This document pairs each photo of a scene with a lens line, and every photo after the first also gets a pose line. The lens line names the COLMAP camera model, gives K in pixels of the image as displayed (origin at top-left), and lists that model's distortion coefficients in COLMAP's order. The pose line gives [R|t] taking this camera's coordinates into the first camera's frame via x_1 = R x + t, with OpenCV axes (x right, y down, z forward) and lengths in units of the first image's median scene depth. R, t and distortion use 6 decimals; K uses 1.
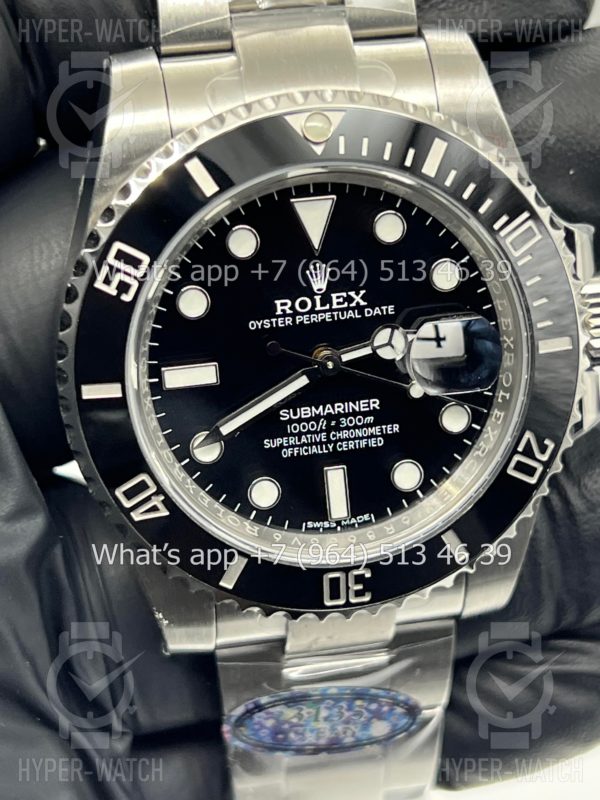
lens RADIAL K [[1875.1, 0, 300.0], [0, 1875.1, 400.0], [0, 0, 1]] dist [0.165794, 0.205911]
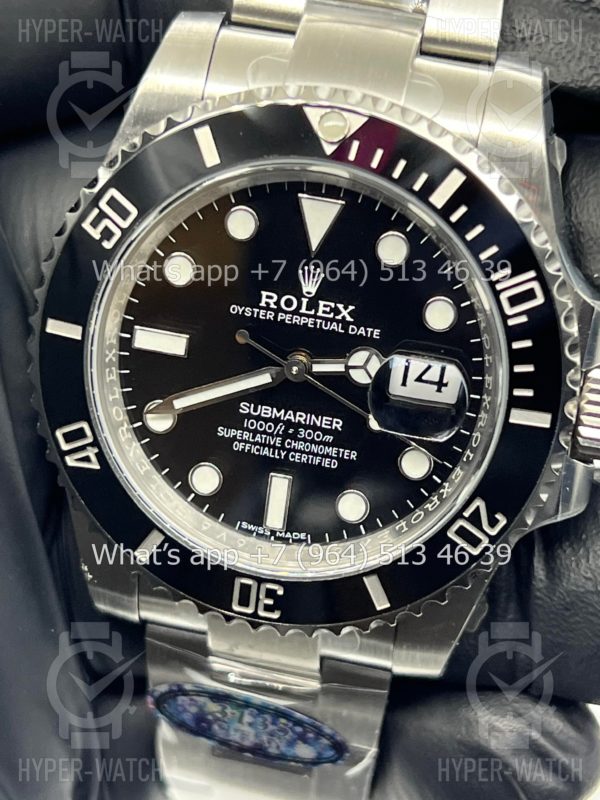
lens RADIAL K [[1875.1, 0, 300.0], [0, 1875.1, 400.0], [0, 0, 1]] dist [0.165794, 0.205911]
pose [[0.917182, 0.281263, -0.282258, 0.292275], [-0.286142, 0.957869, 0.024689, -0.028255], [0.277310, 0.058122, 0.959021, 0.074909]]
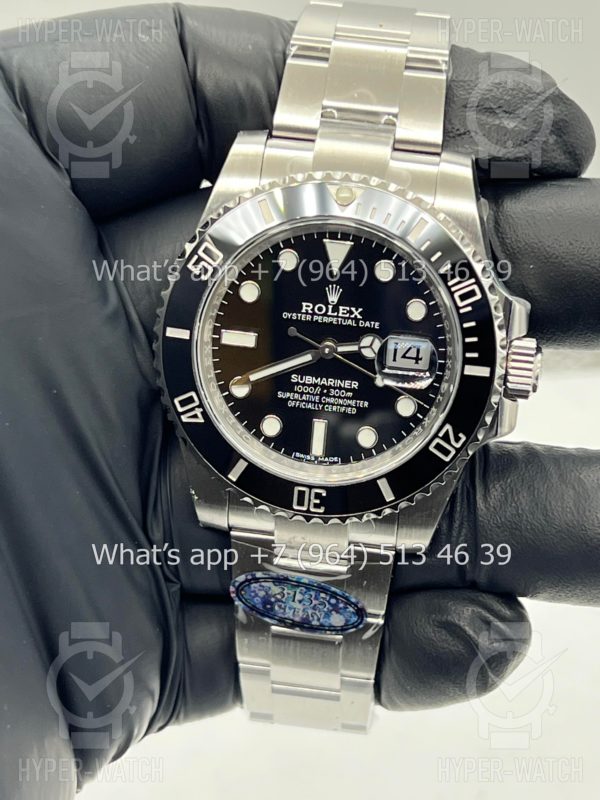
lens RADIAL K [[1832.2, 0, 300.0], [0, 1832.2, 400.0], [0, 0, 1]] dist [0.155073, -0.470065]
pose [[0.942524, 0.212673, -0.257719, 0.383667], [-0.234647, 0.970386, -0.057373, 0.109593], [0.237885, 0.114549, 0.964515, -0.431703]]
